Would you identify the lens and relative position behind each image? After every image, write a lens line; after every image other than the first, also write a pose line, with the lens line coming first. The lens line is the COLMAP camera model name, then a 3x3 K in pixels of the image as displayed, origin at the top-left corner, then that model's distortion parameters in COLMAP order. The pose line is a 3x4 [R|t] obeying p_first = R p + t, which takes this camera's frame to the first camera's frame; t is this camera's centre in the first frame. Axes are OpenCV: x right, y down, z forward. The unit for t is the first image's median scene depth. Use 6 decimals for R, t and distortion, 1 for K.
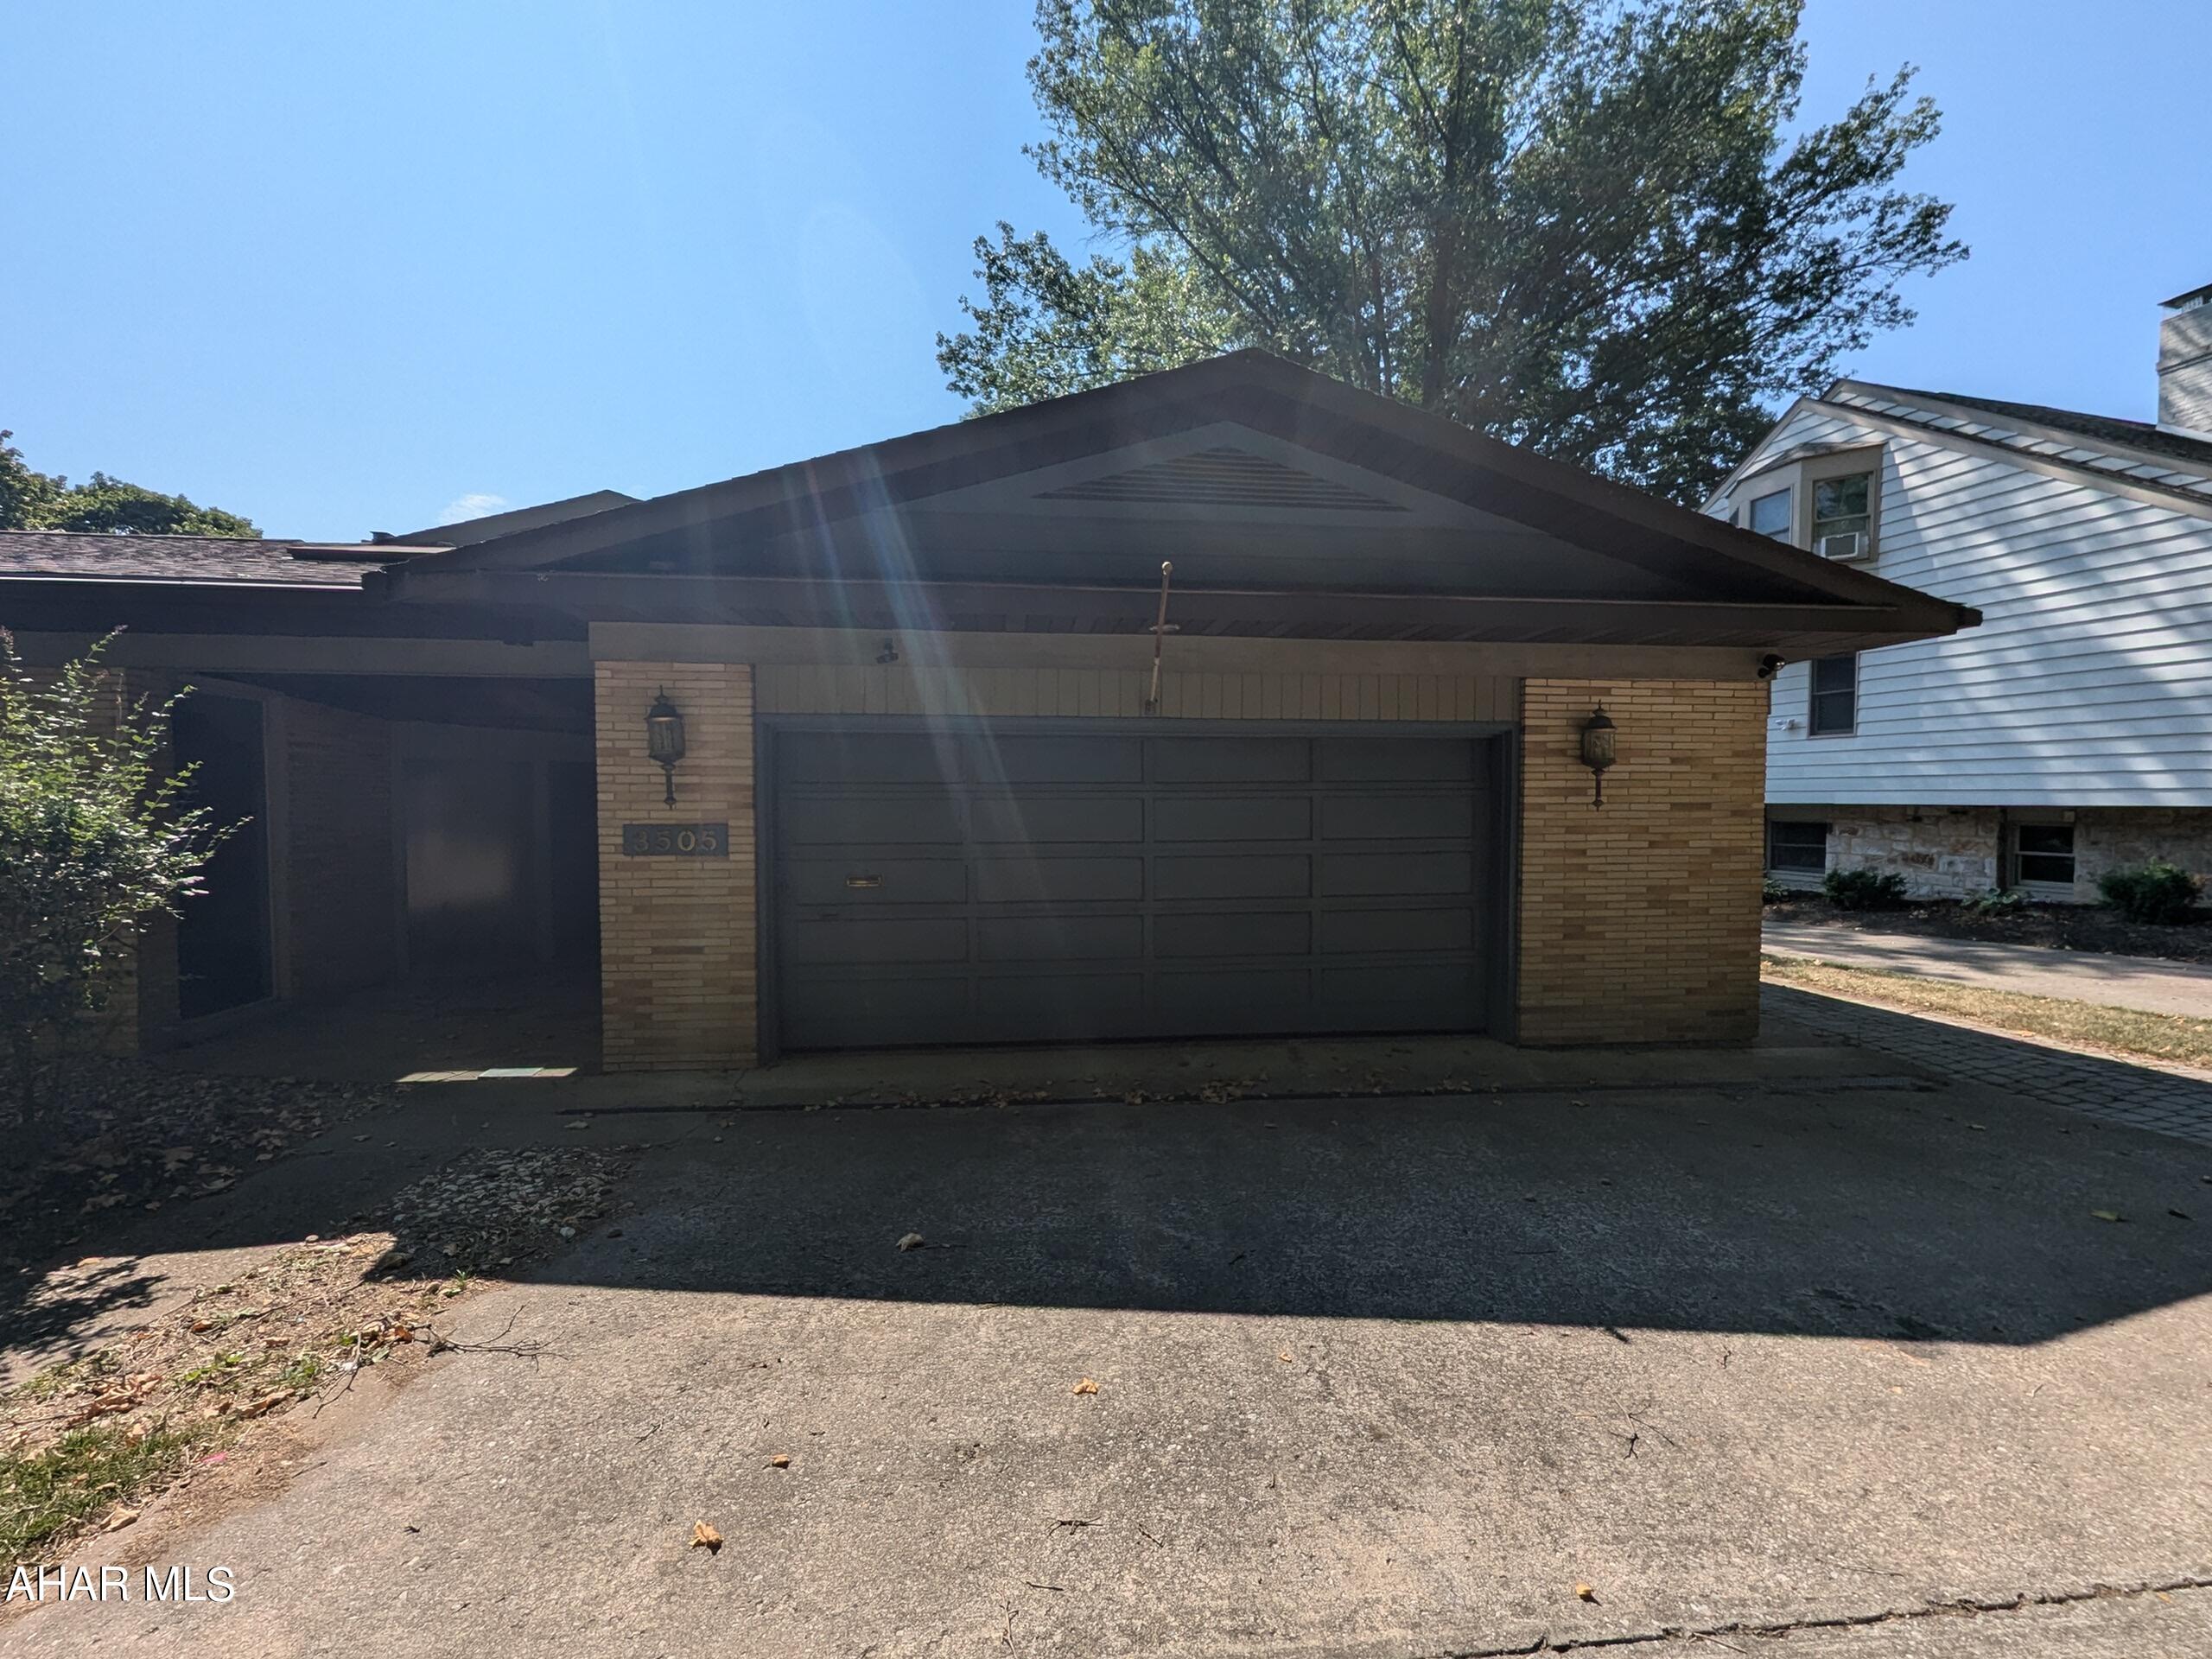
lens RADIAL K [[913.8, 0, 1106.3], [0, 913.8, 832.3], [0, 0, 1]] dist [0.003053, -0.001792]
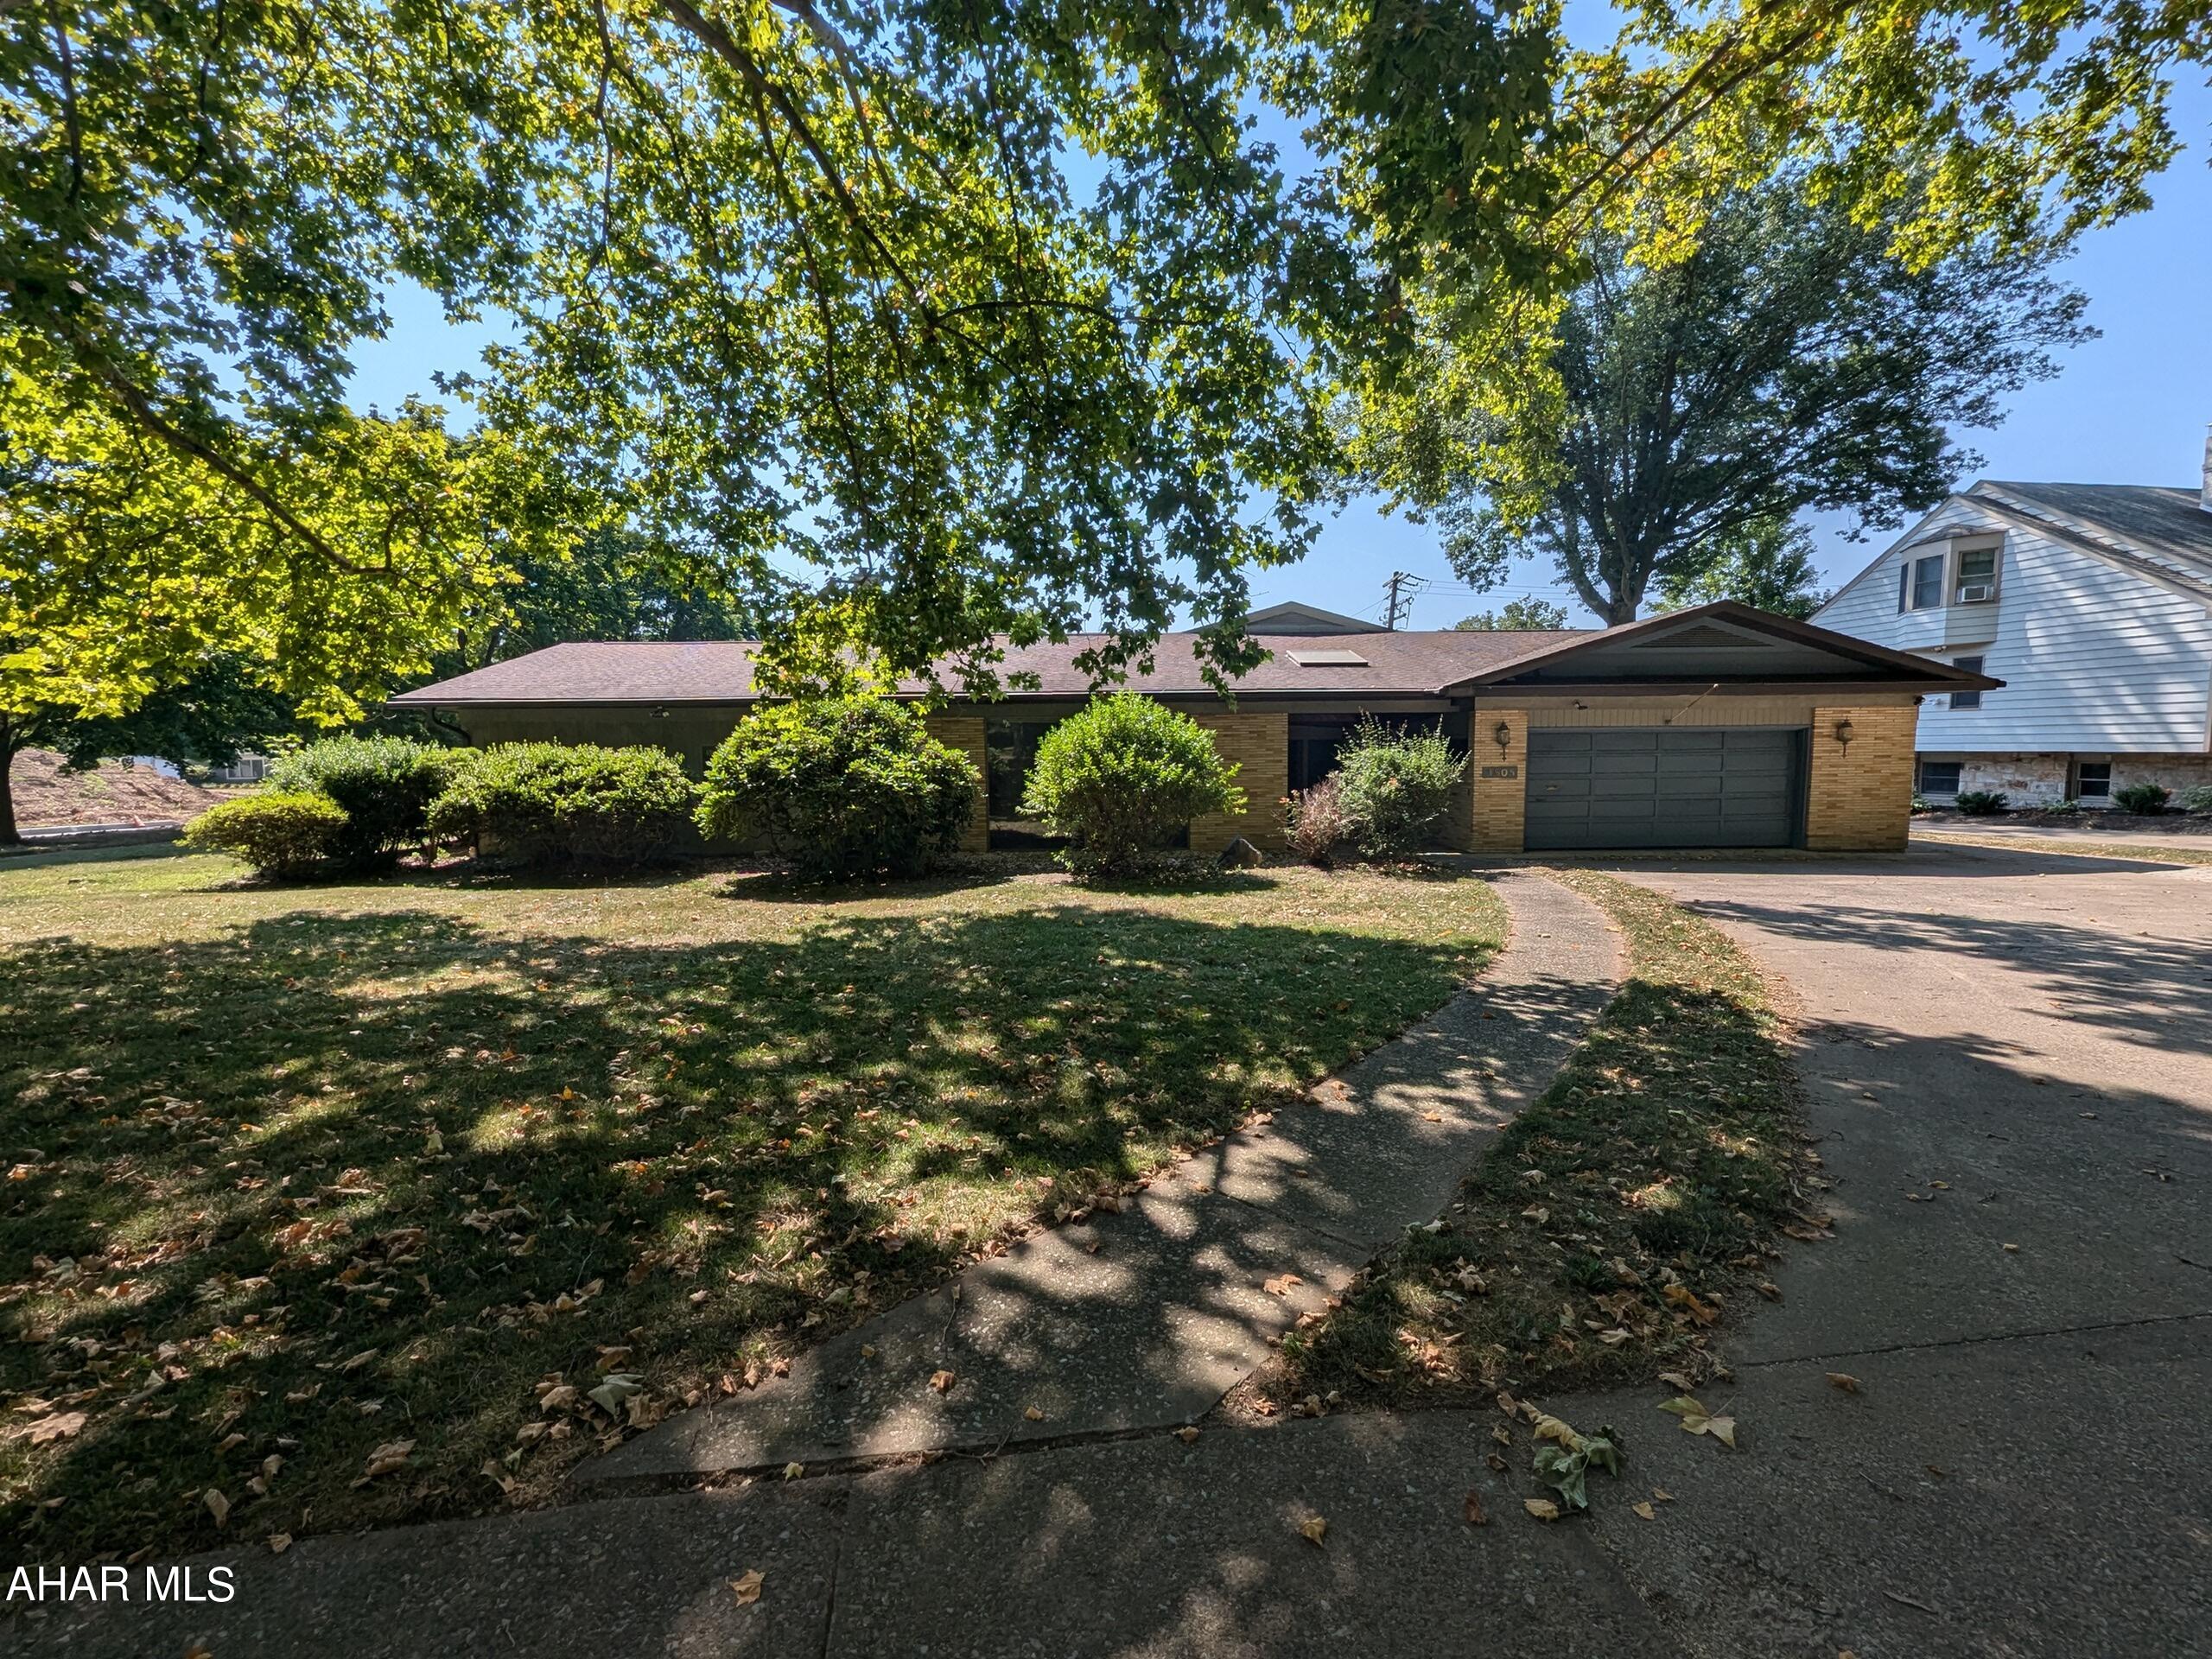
lens RADIAL K [[913.8, 0, 1105.8], [0, 913.8, 829.6], [0, 0, 1]] dist [0.003053, -0.001792]
pose [[0.994455, -0.001390, -0.105155, -0.630309], [0.007232, 0.998450, 0.055193, 0.009447], [0.104915, -0.055647, 0.992923, -0.895588]]
